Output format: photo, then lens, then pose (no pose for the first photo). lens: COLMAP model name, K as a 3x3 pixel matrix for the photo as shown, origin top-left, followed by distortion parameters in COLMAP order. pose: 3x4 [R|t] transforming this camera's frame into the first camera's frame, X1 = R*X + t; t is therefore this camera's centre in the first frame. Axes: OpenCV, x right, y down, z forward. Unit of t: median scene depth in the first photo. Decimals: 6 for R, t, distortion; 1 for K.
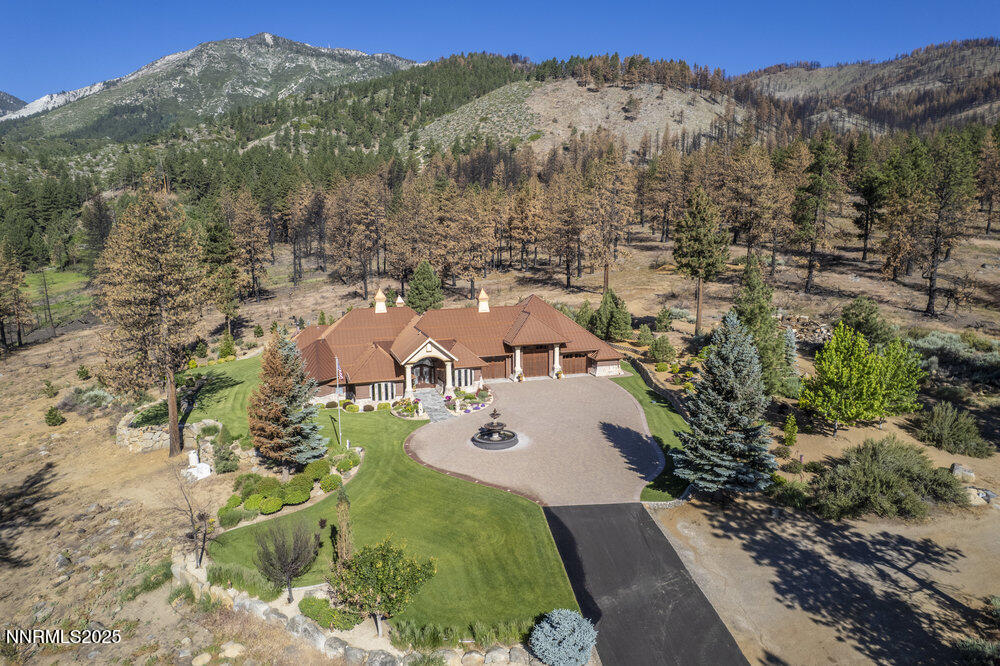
lens RADIAL K [[641.2, 0, 501.1], [0, 641.2, 337.2], [0, 0, 1]] dist [-0.073081, 0.063362]
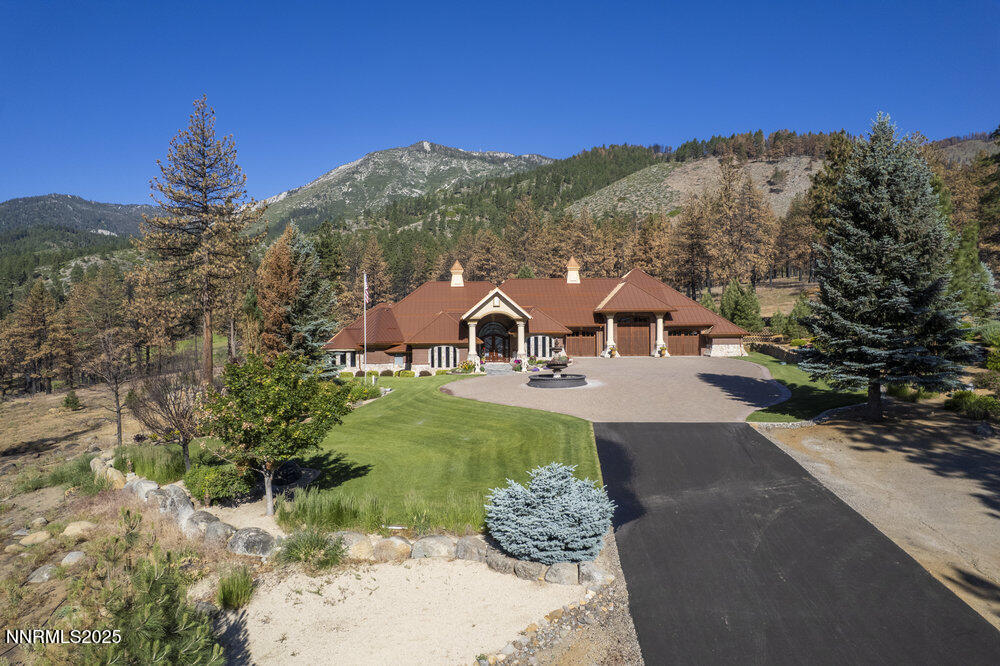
lens RADIAL K [[641.2, 0, 500.8], [0, 641.2, 335.4], [0, 0, 1]] dist [-0.073081, 0.063362]
pose [[0.975628, 0.004349, -0.219389, 0.039043], [-0.035996, 0.989432, -0.140462, 0.090839], [0.216459, 0.144936, 0.965473, 0.102328]]
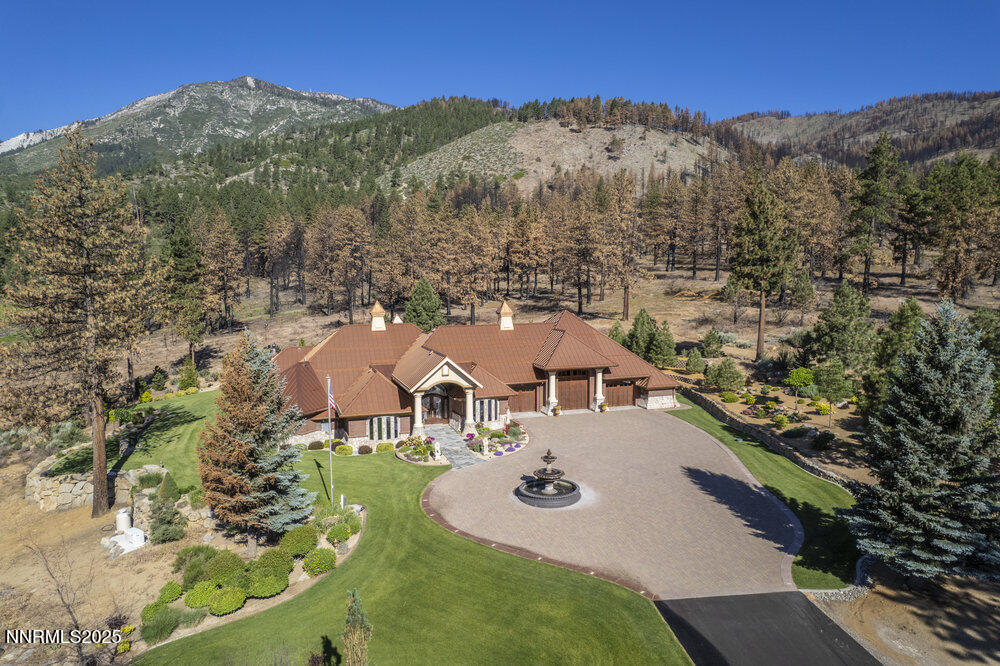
lens RADIAL K [[641.2, 0, 501.3], [0, 641.2, 336.2], [0, 0, 1]] dist [-0.073081, 0.063362]
pose [[0.999374, 0.003275, 0.035233, -0.037395], [-0.000907, 0.997751, -0.067022, 0.013728], [-0.035373, 0.066948, 0.997129, 0.115829]]
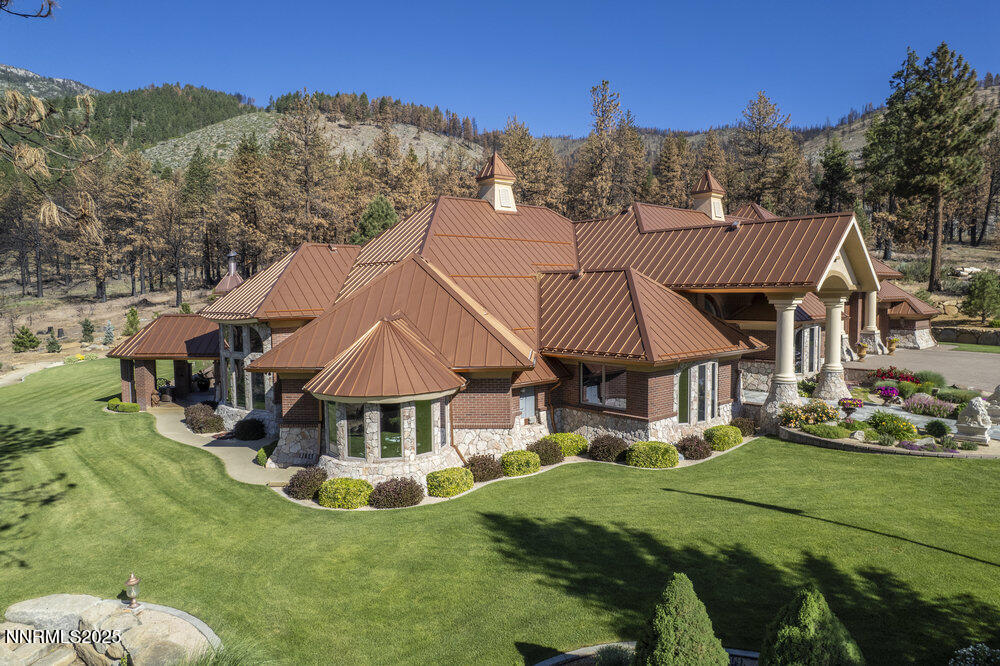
lens RADIAL K [[641.2, 0, 501.0], [0, 641.2, 334.4], [0, 0, 1]] dist [-0.073081, 0.063362]
pose [[0.910742, -0.024979, 0.412219, -0.212486], [0.062479, 0.995014, -0.077745, 0.039367], [-0.408222, 0.096561, 0.907762, 0.395267]]
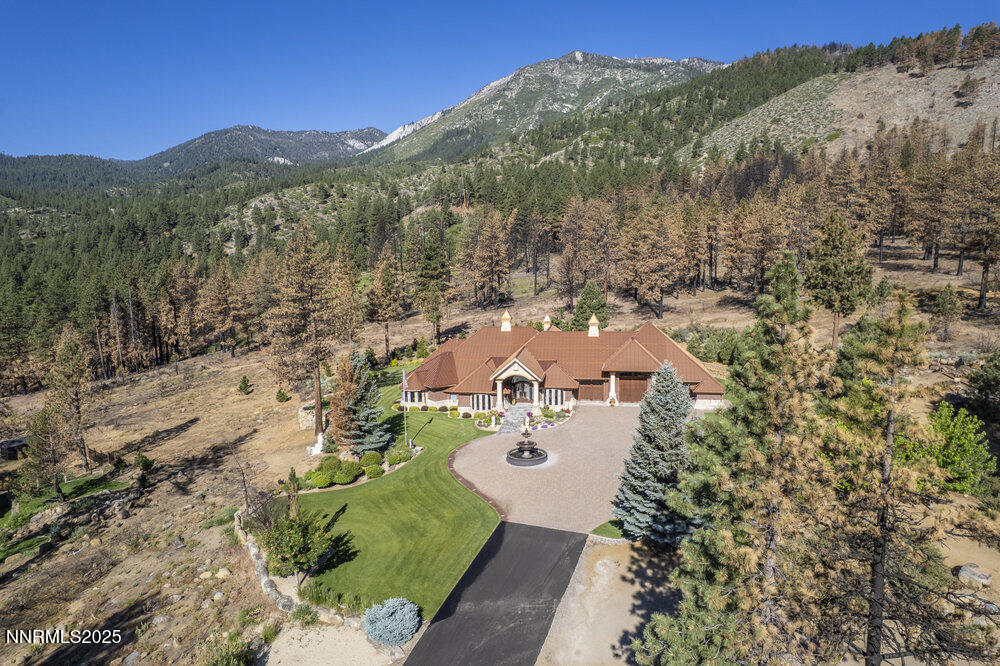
lens RADIAL K [[641.2, 0, 499.8], [0, 641.2, 336.3], [0, 0, 1]] dist [-0.073081, 0.063362]
pose [[0.896217, 0.059544, -0.439602, 0.176878], [-0.064636, 0.997903, 0.003390, -0.019717], [0.438882, 0.025376, 0.898186, -0.003844]]
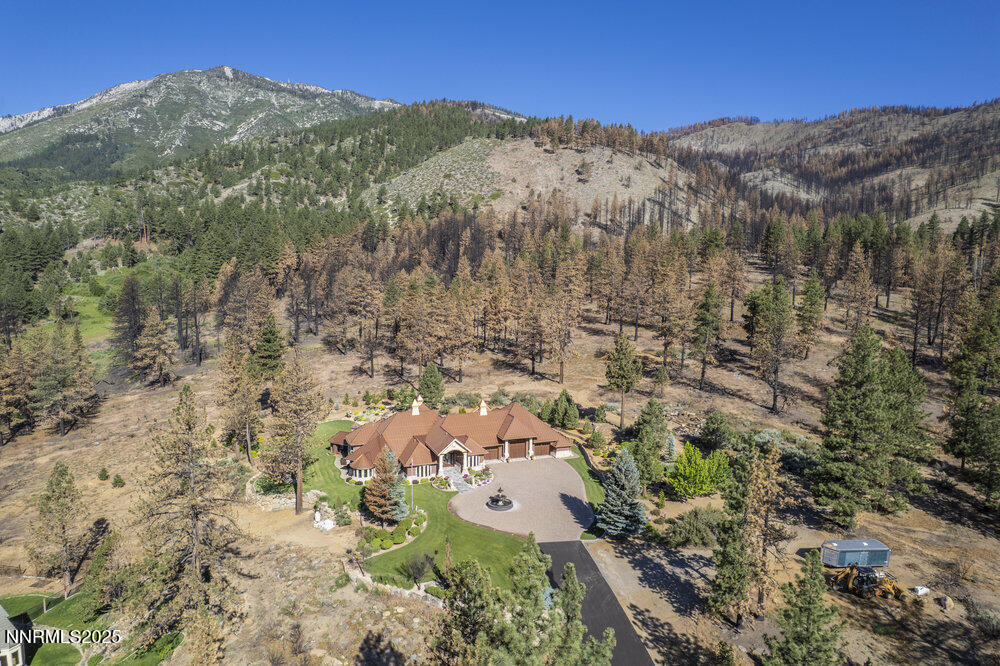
lens RADIAL K [[641.2, 0, 500.9], [0, 641.2, 339.1], [0, 0, 1]] dist [-0.073081, 0.063362]
pose [[0.997392, 0.010628, 0.071383, -0.057997], [-0.007236, 0.998840, -0.047615, -0.089130], [-0.071806, 0.046974, 0.996312, -0.325392]]
